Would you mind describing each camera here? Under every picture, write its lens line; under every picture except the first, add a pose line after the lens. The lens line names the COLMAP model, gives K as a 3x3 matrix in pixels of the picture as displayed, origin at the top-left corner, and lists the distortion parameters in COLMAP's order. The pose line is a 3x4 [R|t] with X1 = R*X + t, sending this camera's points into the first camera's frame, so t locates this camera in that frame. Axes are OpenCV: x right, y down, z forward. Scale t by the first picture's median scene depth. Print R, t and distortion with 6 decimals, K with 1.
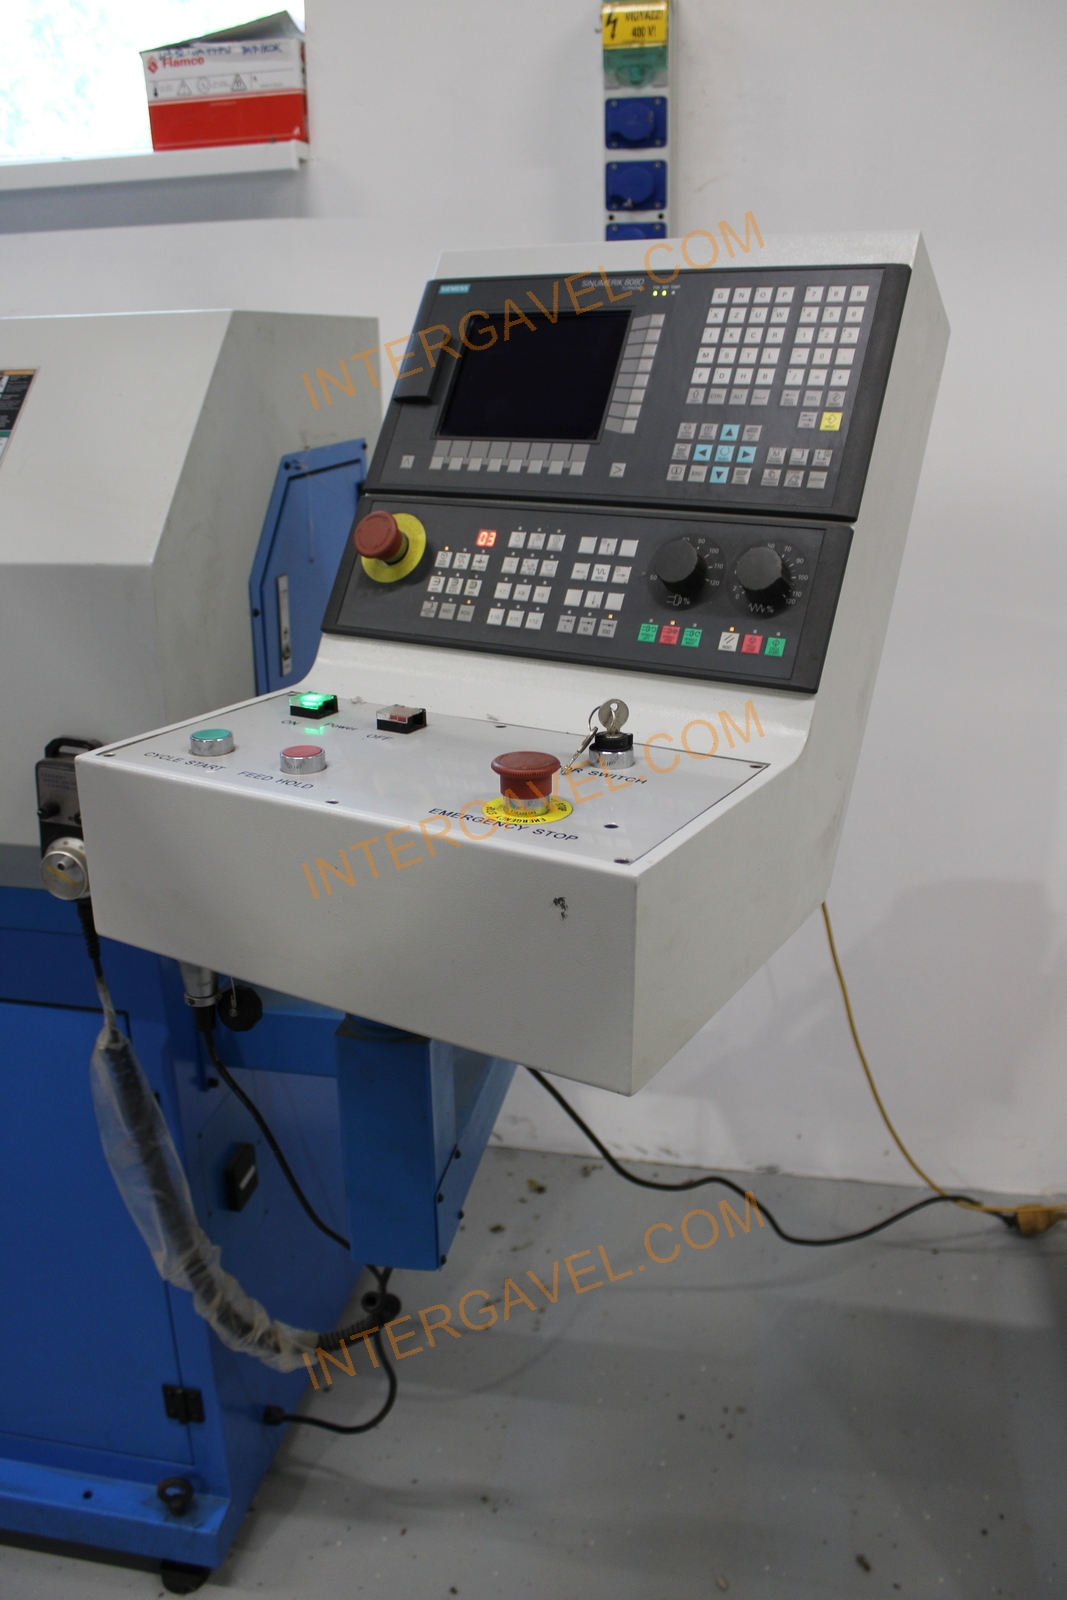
lens RADIAL K [[1300.4, 0, 533.5], [0, 1300.4, 800.0], [0, 0, 1]] dist [-0.174761, 0.192228]
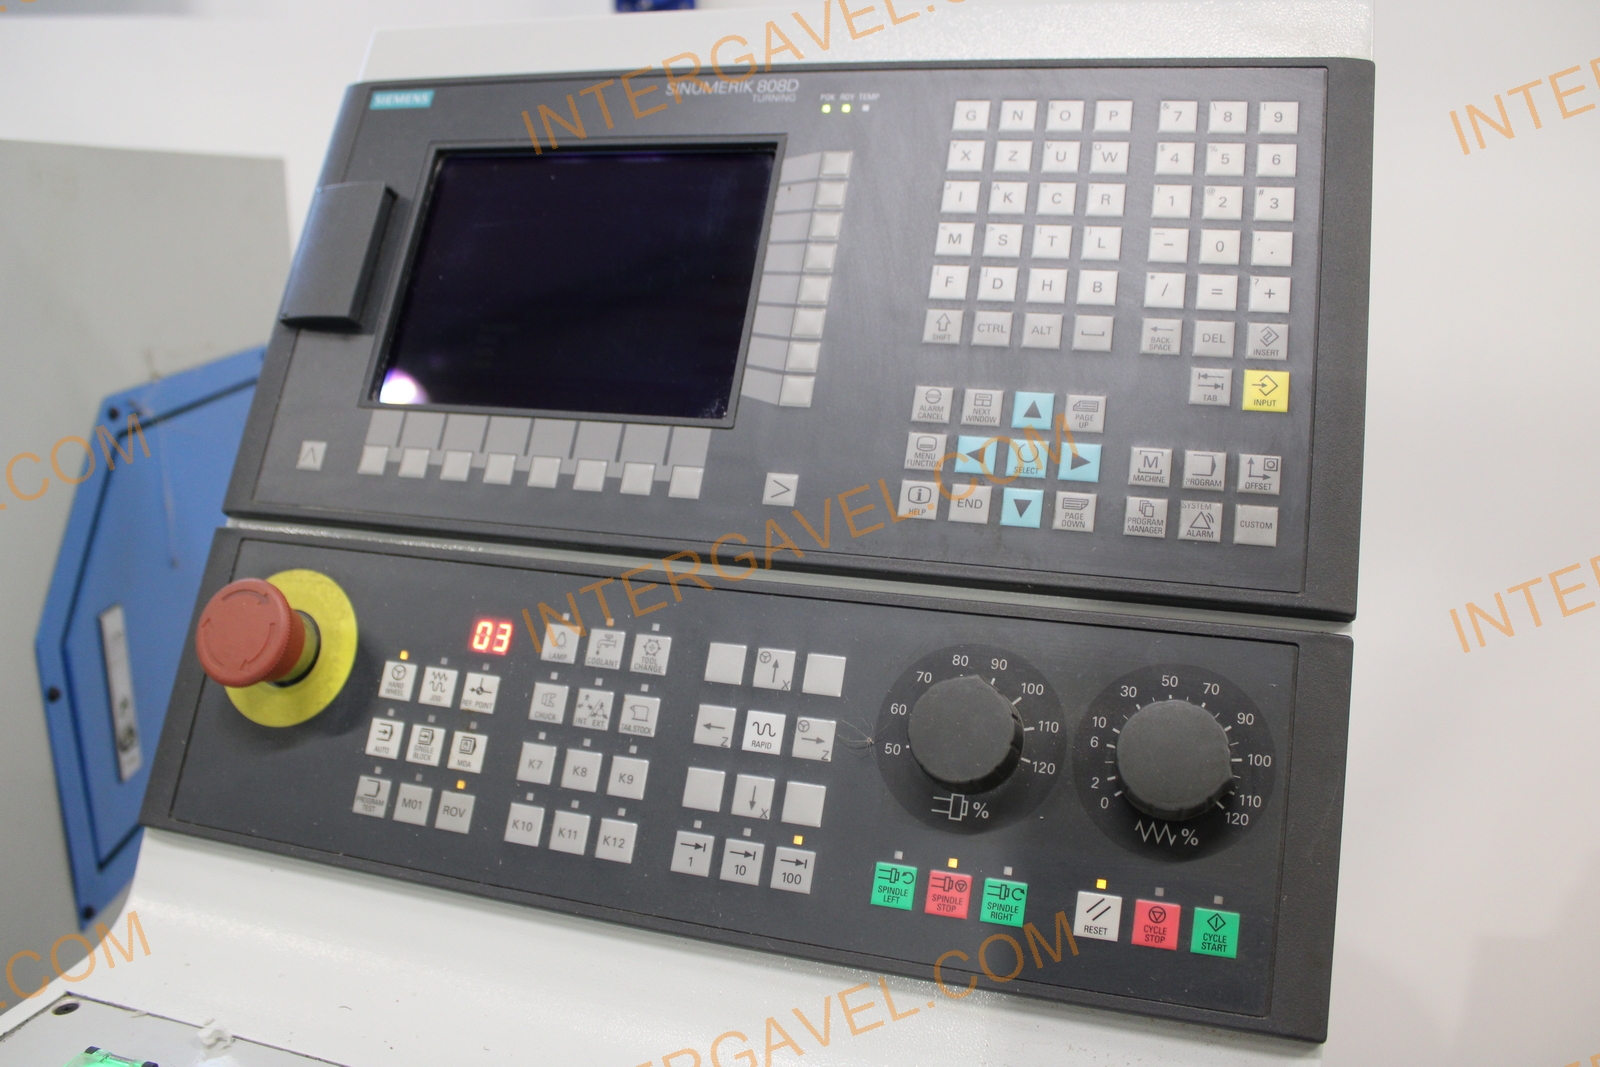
lens RADIAL K [[1300.4, 0, 800.0], [0, 1300.4, 533.5], [0, 0, 1]] dist [-0.174761, 0.192228]
pose [[0.973659, -0.045425, 0.223437, -0.031926], [0.063021, 0.995393, -0.072256, -0.210337], [-0.219125, 0.084434, 0.972037, 0.560754]]
